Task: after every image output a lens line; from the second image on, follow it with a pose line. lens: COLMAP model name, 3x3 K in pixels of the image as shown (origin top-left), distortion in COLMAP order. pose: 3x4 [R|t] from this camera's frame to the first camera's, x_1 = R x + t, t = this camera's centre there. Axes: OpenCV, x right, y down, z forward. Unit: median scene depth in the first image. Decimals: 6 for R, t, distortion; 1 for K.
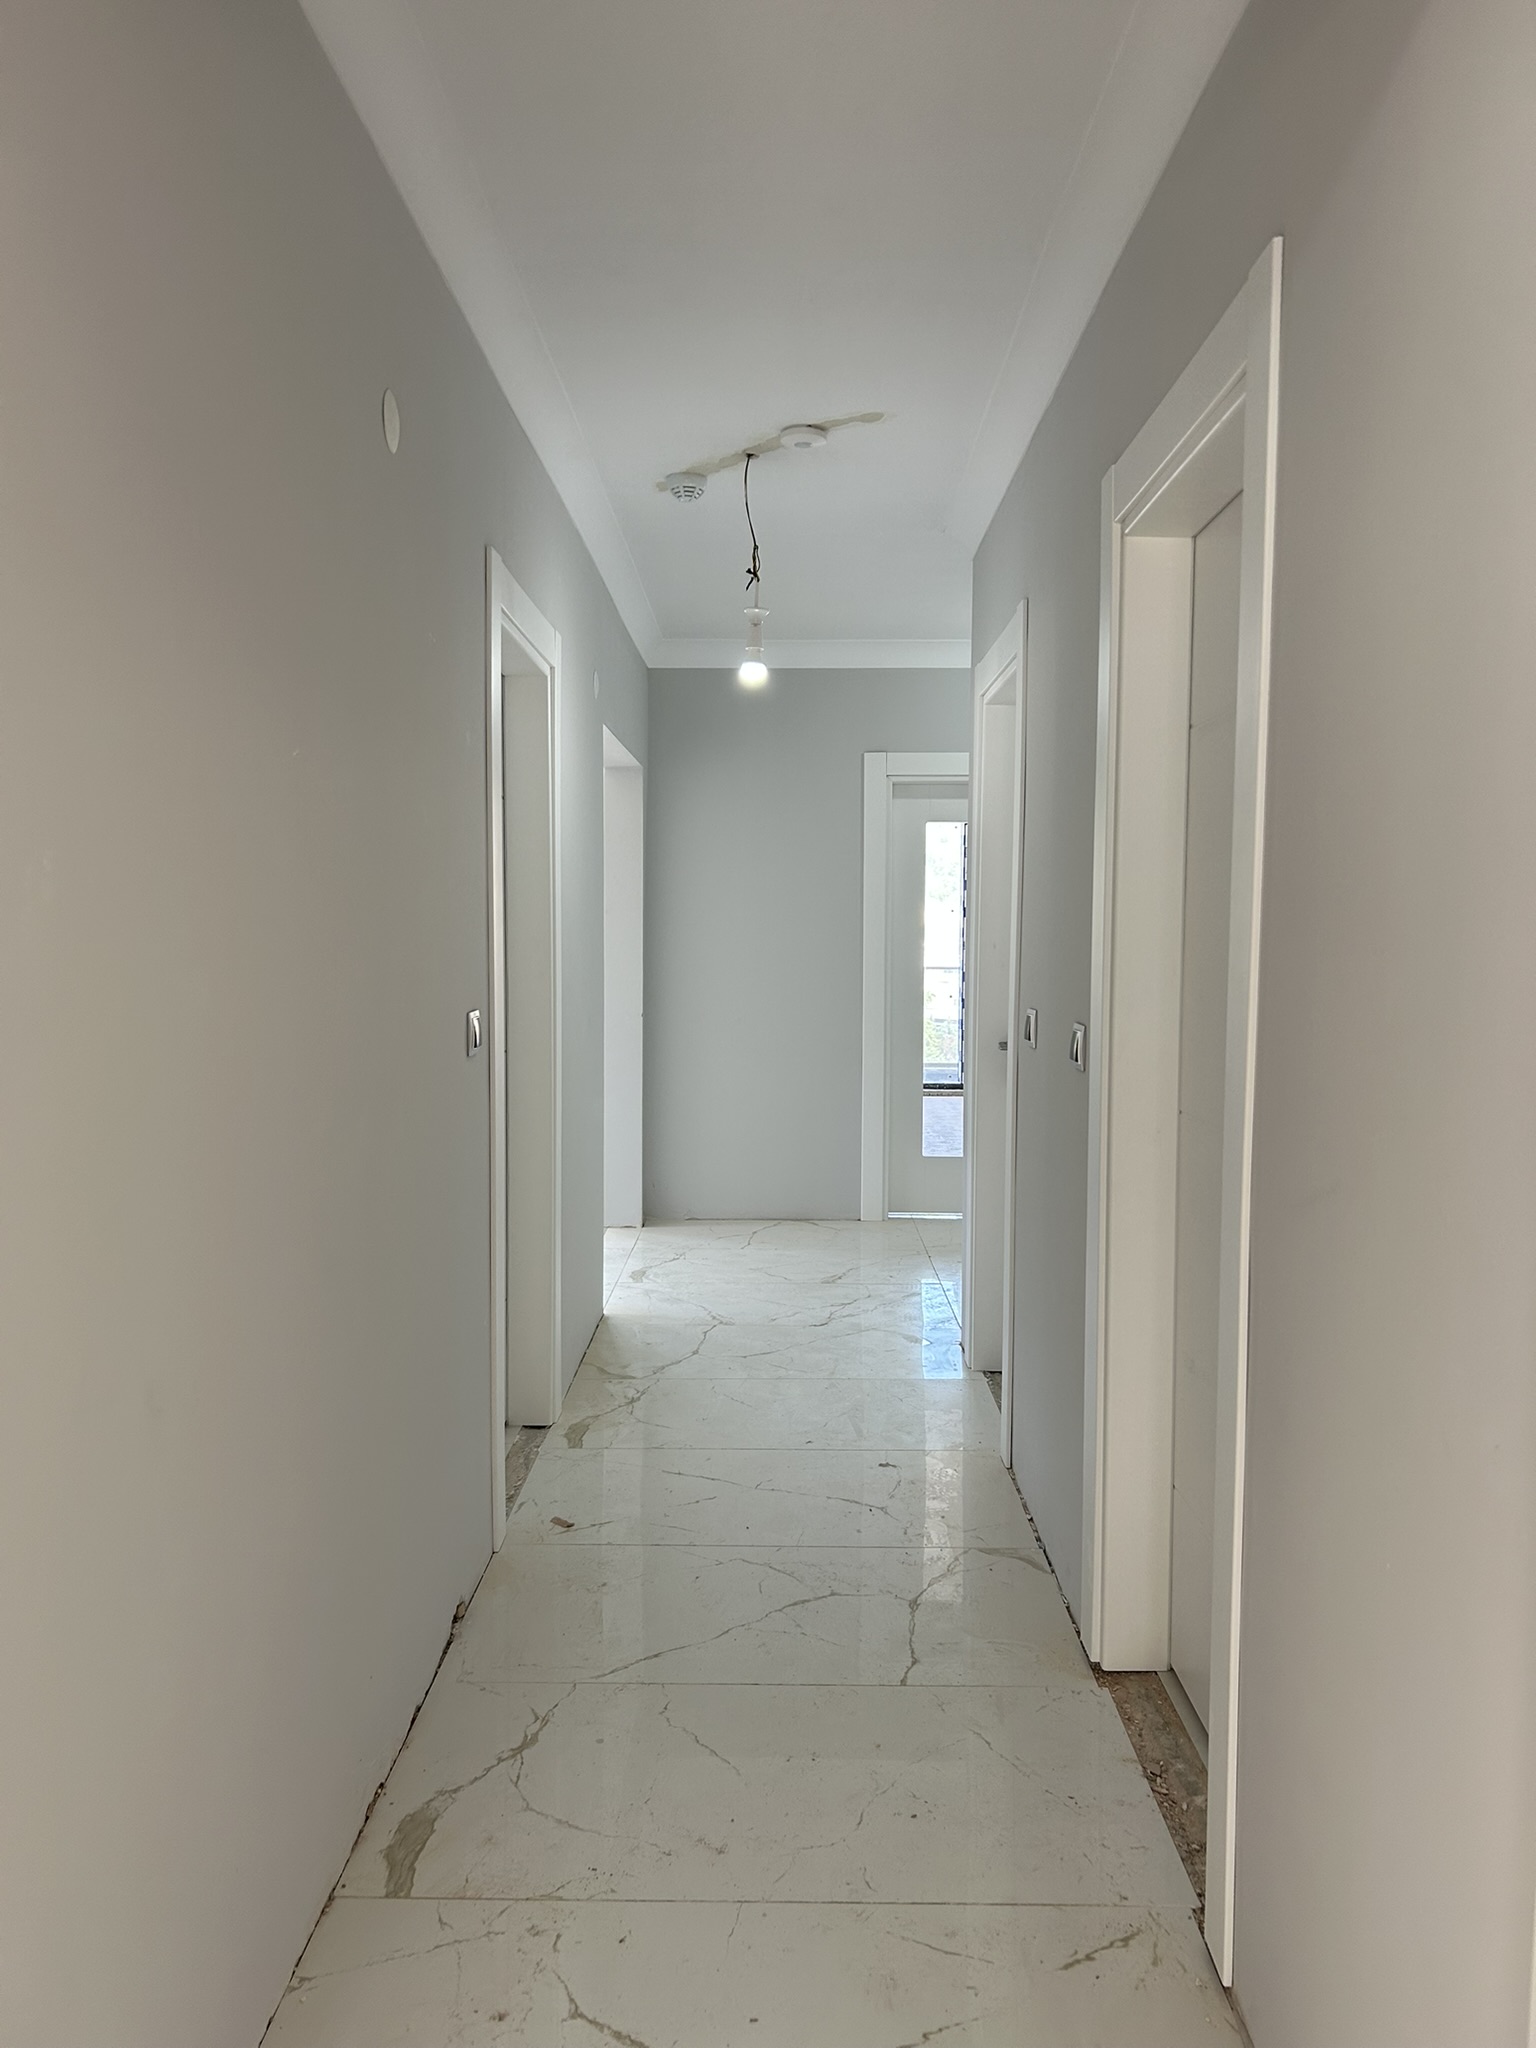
lens RADIAL K [[1546.8, 0, 768.0], [0, 1546.8, 1024.0], [0, 0, 1]] dist [0.028682, -0.000288]
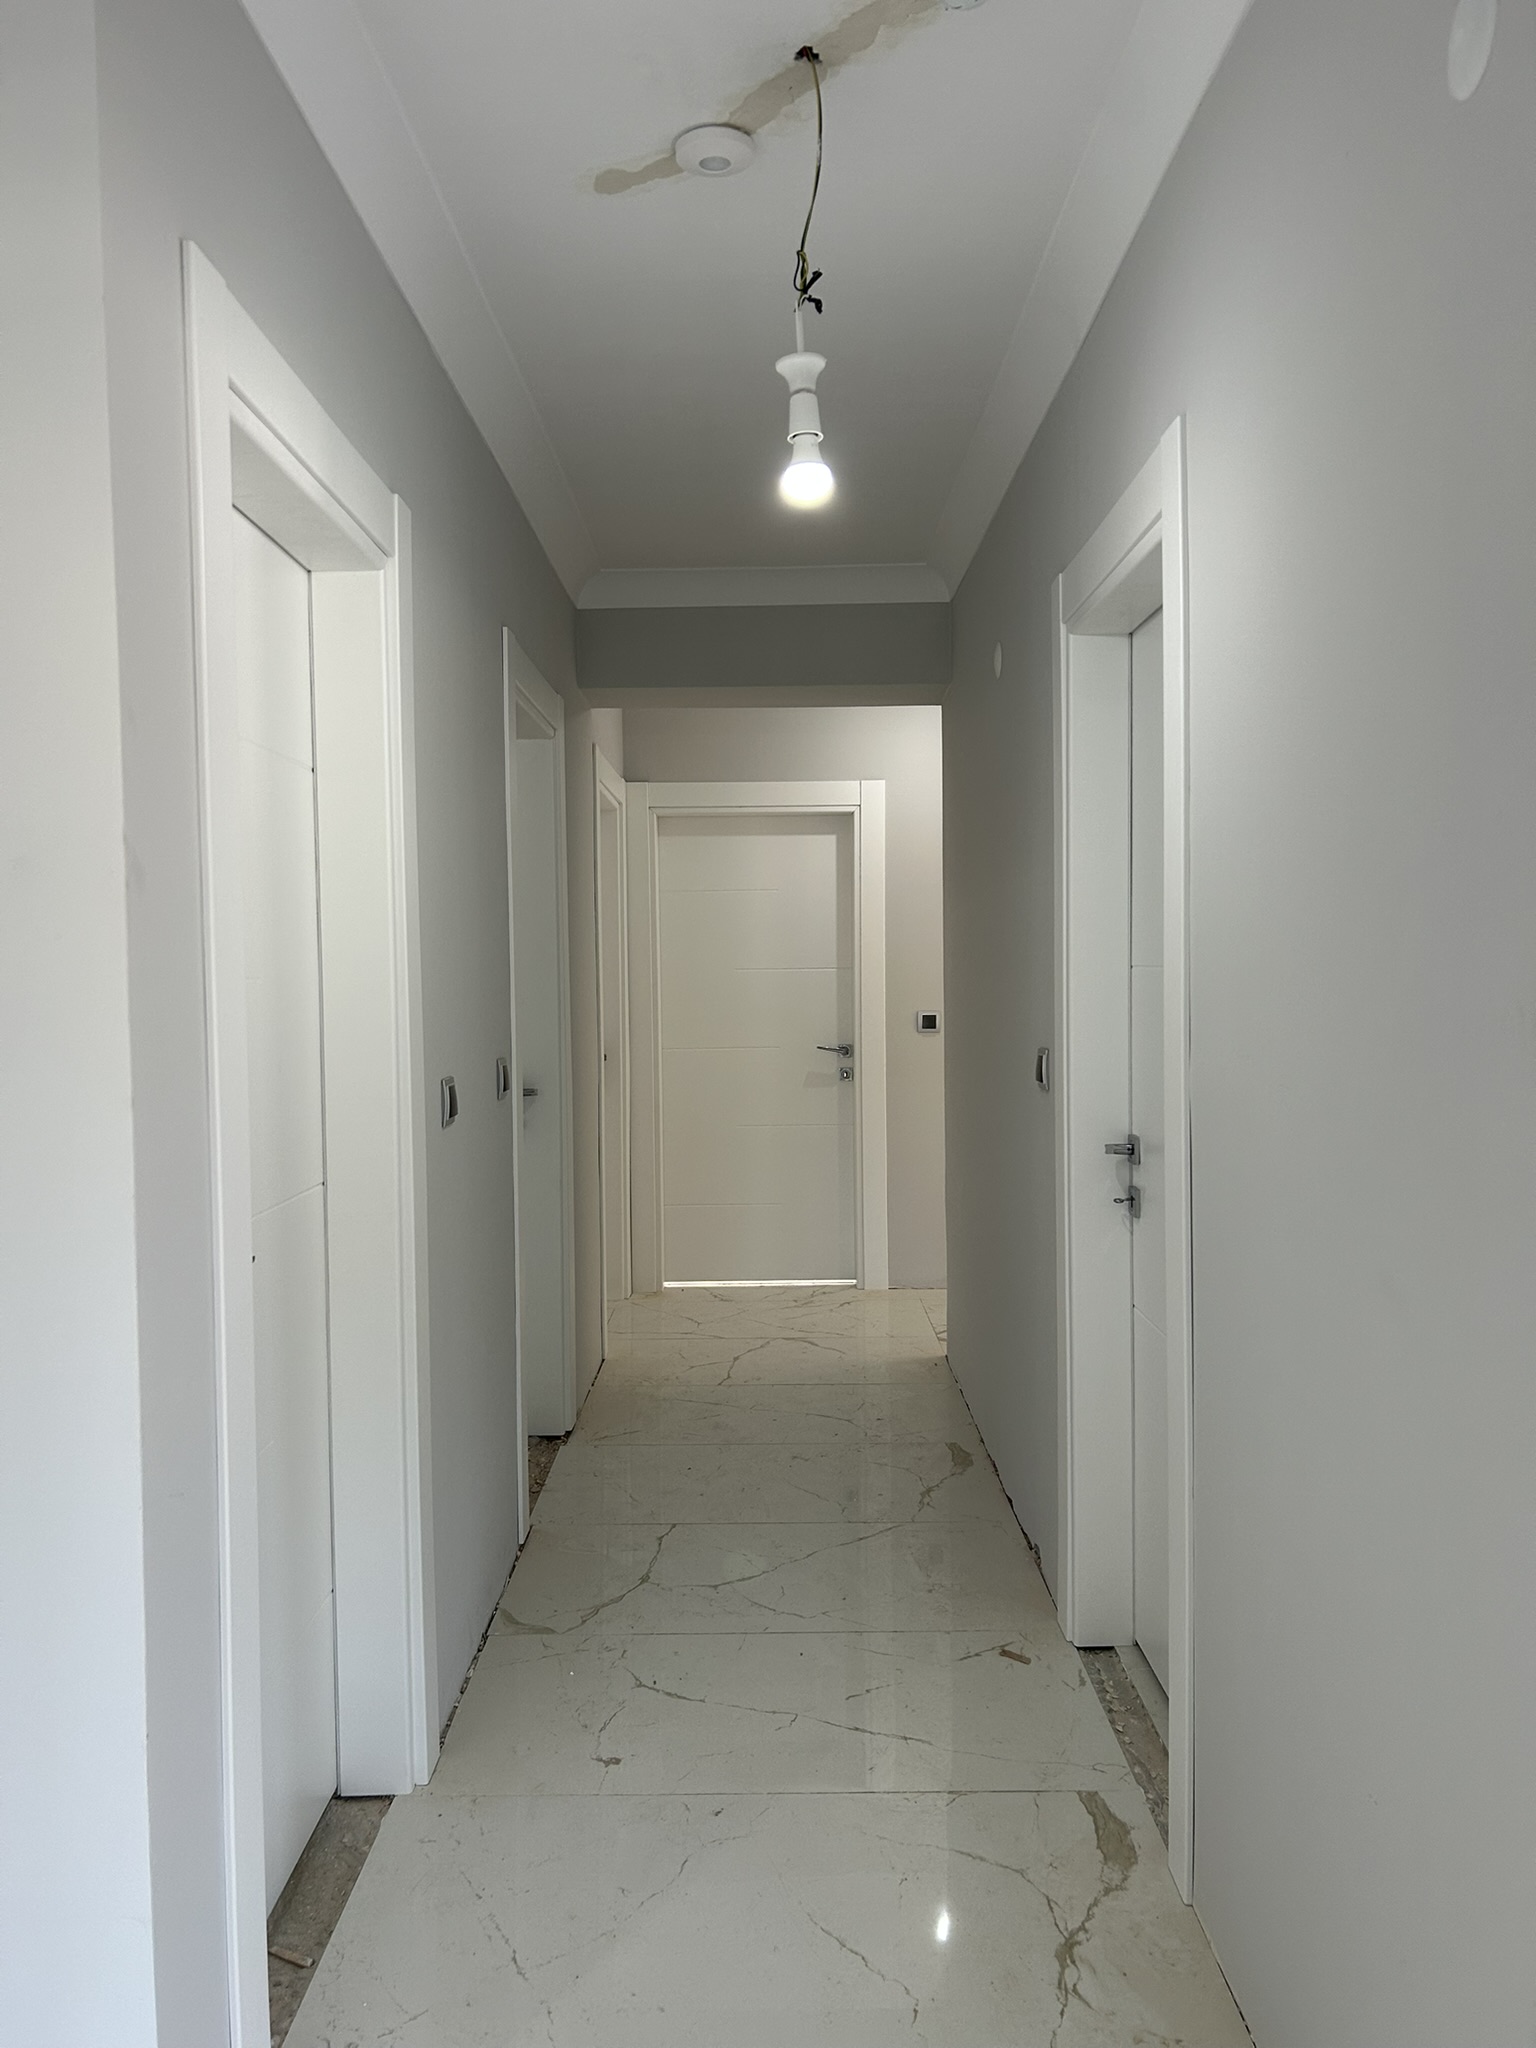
lens RADIAL K [[1546.8, 0, 768.0], [0, 1546.8, 1024.0], [0, 0, 1]] dist [0.028682, -0.000288]
pose [[-0.999961, 0.001416, -0.008662, 0.013982], [0.000567, 0.995258, 0.097272, -0.131377], [0.008758, 0.097263, -0.995220, 2.027406]]
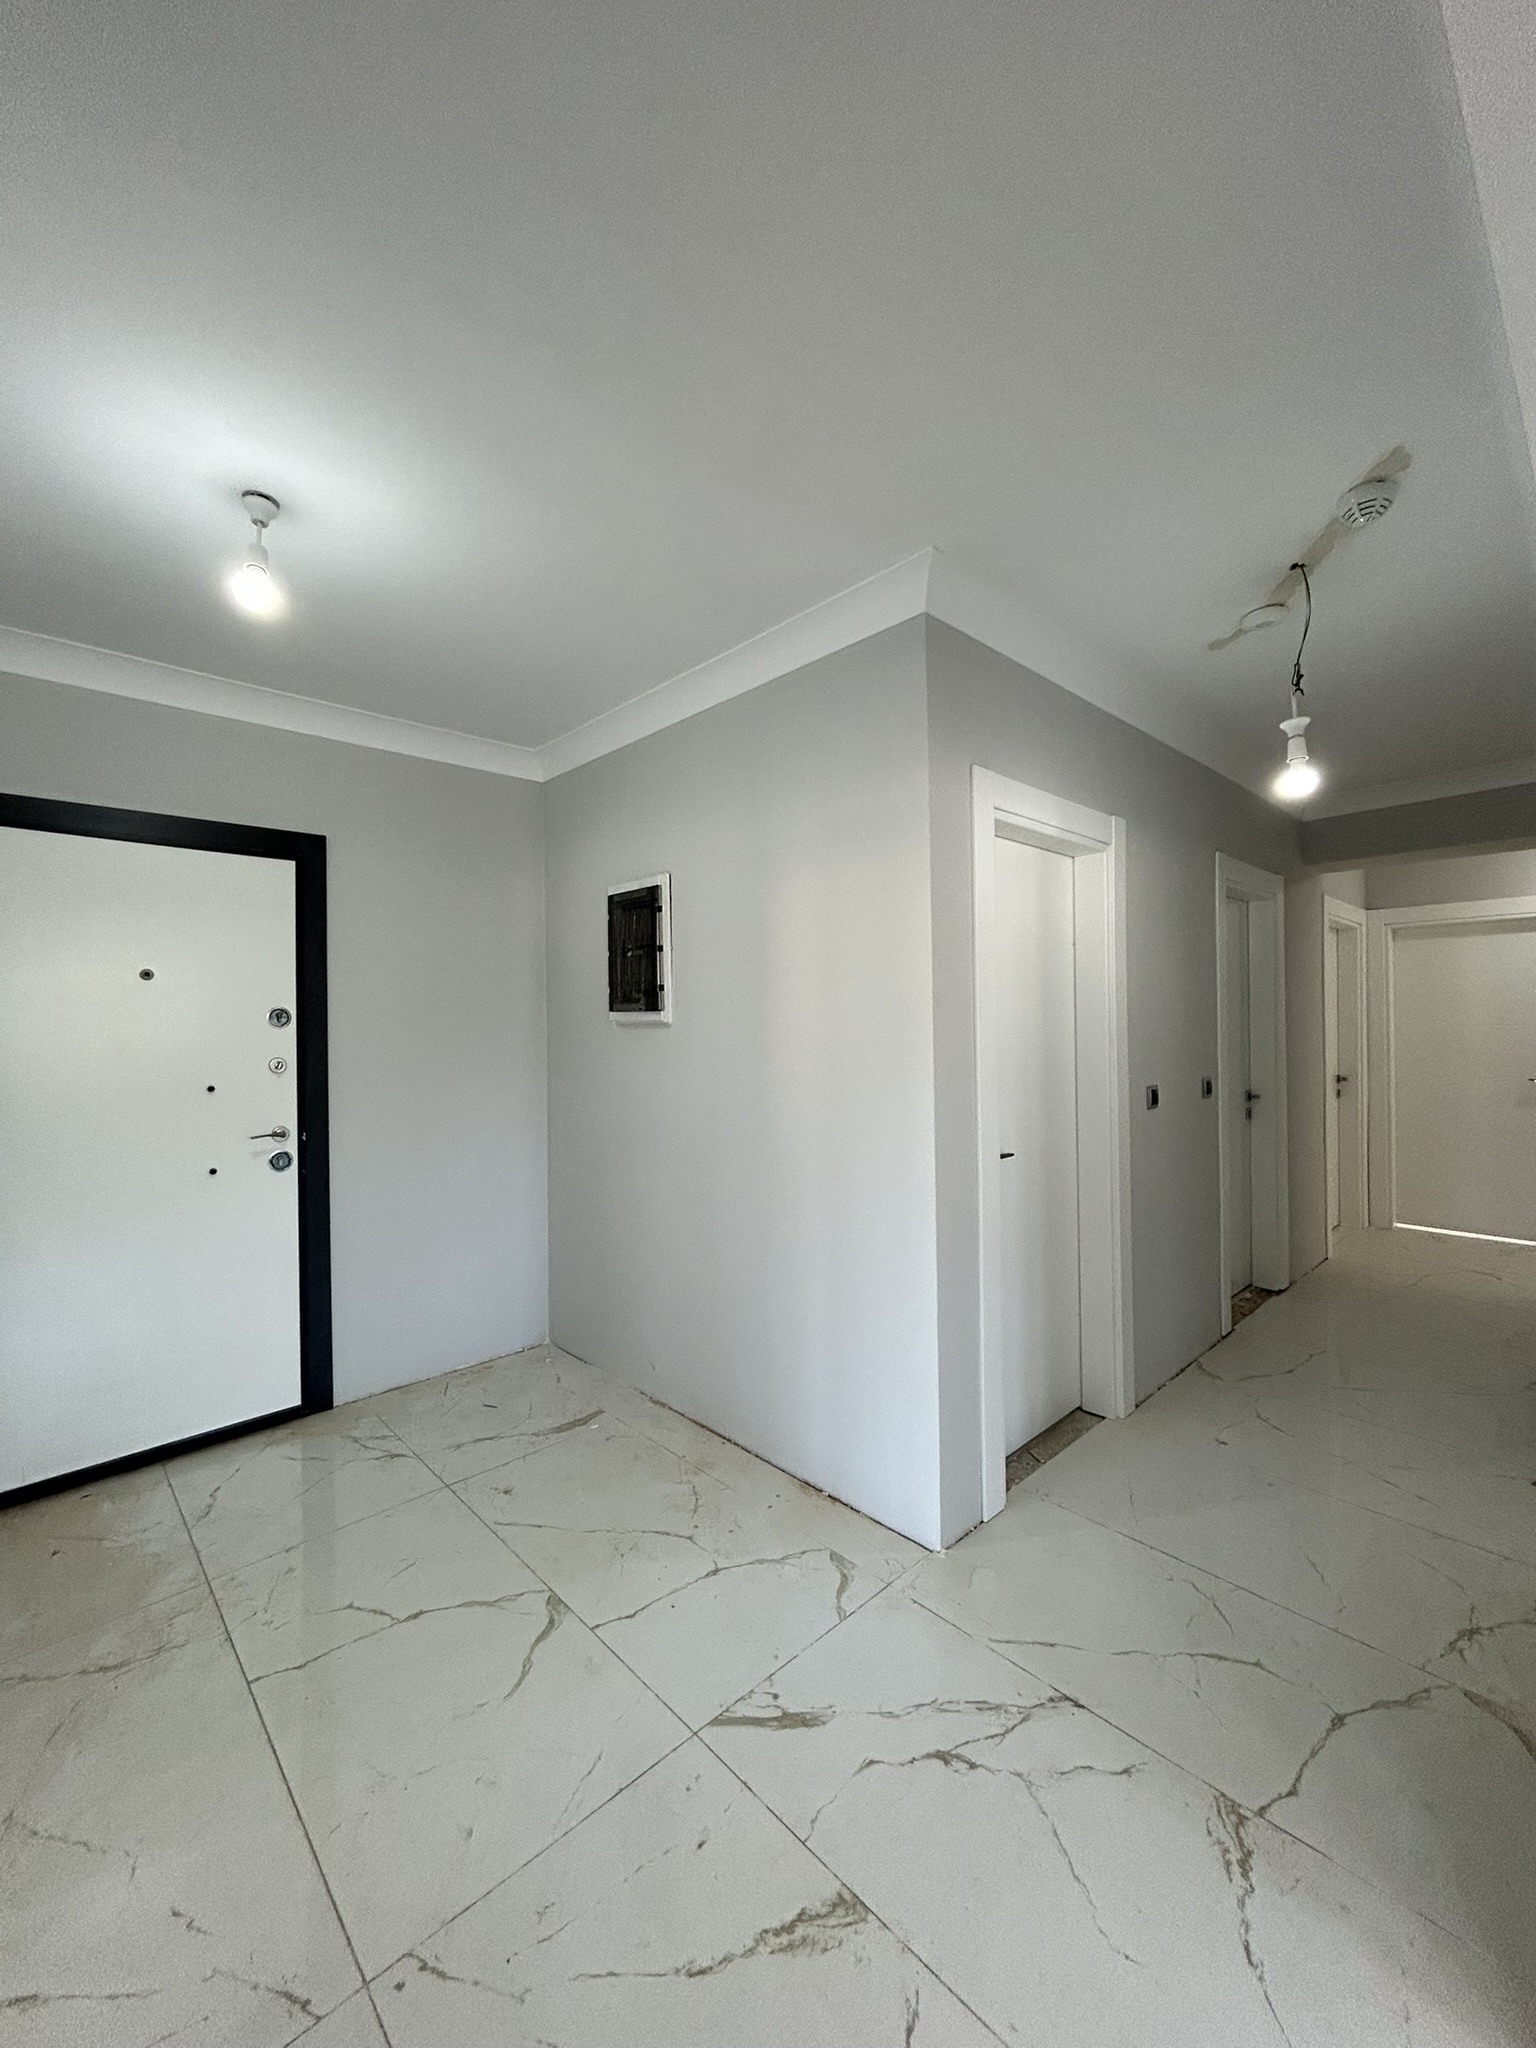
lens RADIAL K [[823.3, 0, 769.8], [0, 823.3, 1025.7], [0, 0, 1]] dist [-0.001689, 0.000801]
pose [[-0.691690, -0.002476, 0.722190, -0.206033], [0.049903, 0.997440, 0.051216, -0.157264], [-0.720468, 0.071465, -0.689796, 2.134639]]
